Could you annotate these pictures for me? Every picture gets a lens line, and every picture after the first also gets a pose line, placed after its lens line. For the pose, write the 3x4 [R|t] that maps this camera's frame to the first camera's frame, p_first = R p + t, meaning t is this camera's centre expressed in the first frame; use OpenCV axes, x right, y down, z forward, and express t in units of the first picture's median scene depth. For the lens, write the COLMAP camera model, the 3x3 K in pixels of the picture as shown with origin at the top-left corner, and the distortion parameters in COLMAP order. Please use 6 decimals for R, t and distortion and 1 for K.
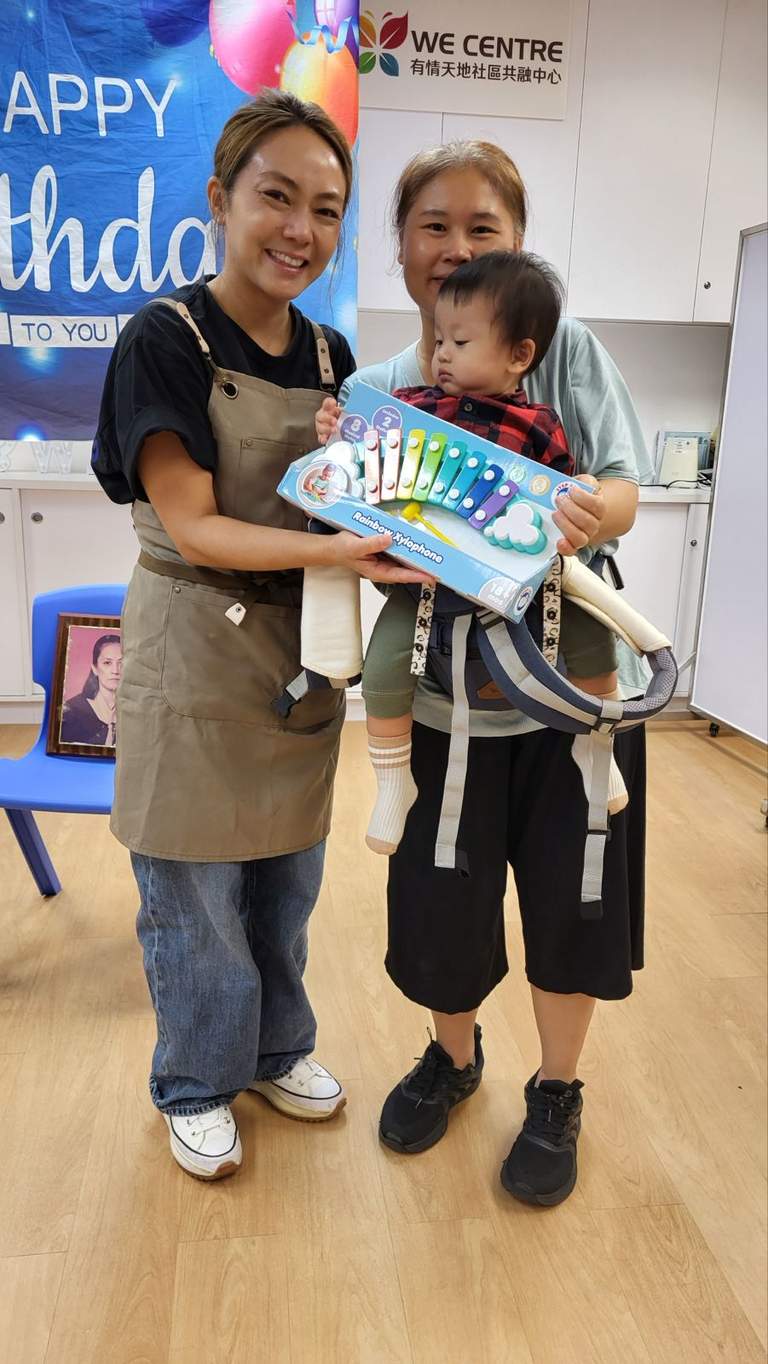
lens RADIAL K [[1032.7, 0, 389.7], [0, 1032.7, 689.2], [0, 0, 1]] dist [0.069124, -0.053018]
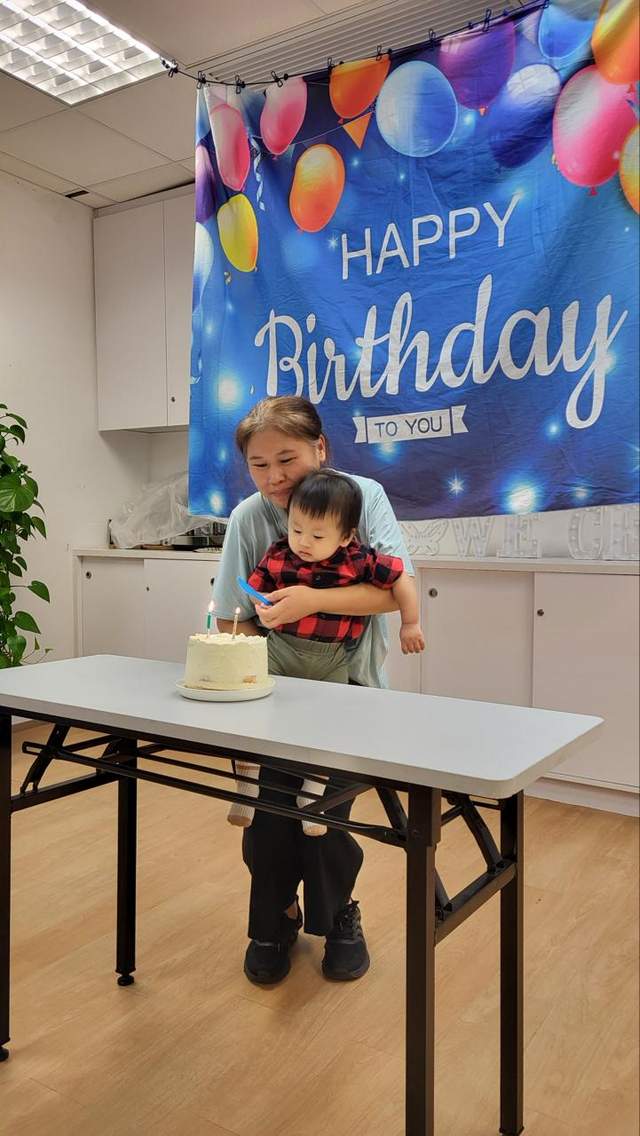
lens RADIAL K [[860.1, 0, 320.7], [0, 860.1, 578.5], [0, 0, 1]] dist [0.069124, -0.053018]
pose [[0.759914, 0.014198, -0.649869, 0.228020], [-0.145164, 0.978219, -0.148374, -0.030095], [0.633607, 0.207089, 0.745423, 0.282416]]
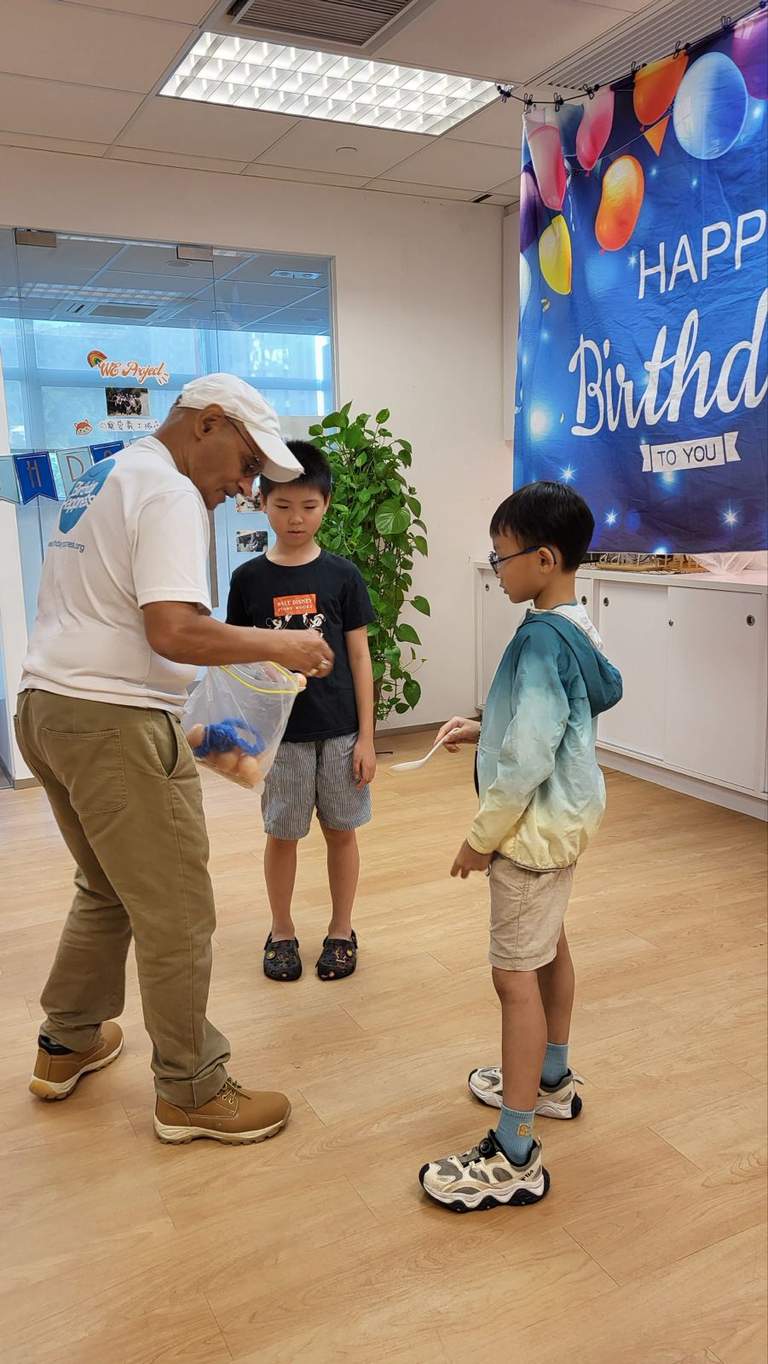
lens RADIAL K [[1032.7, 0, 361.1], [0, 1032.7, 695.1], [0, 0, 1]] dist [0.069124, -0.053018]
pose [[0.301413, 0.139062, -0.943299, 0.651857], [-0.211371, 0.974438, 0.076113, -0.110885], [0.929770, 0.176444, 0.323102, 0.382741]]
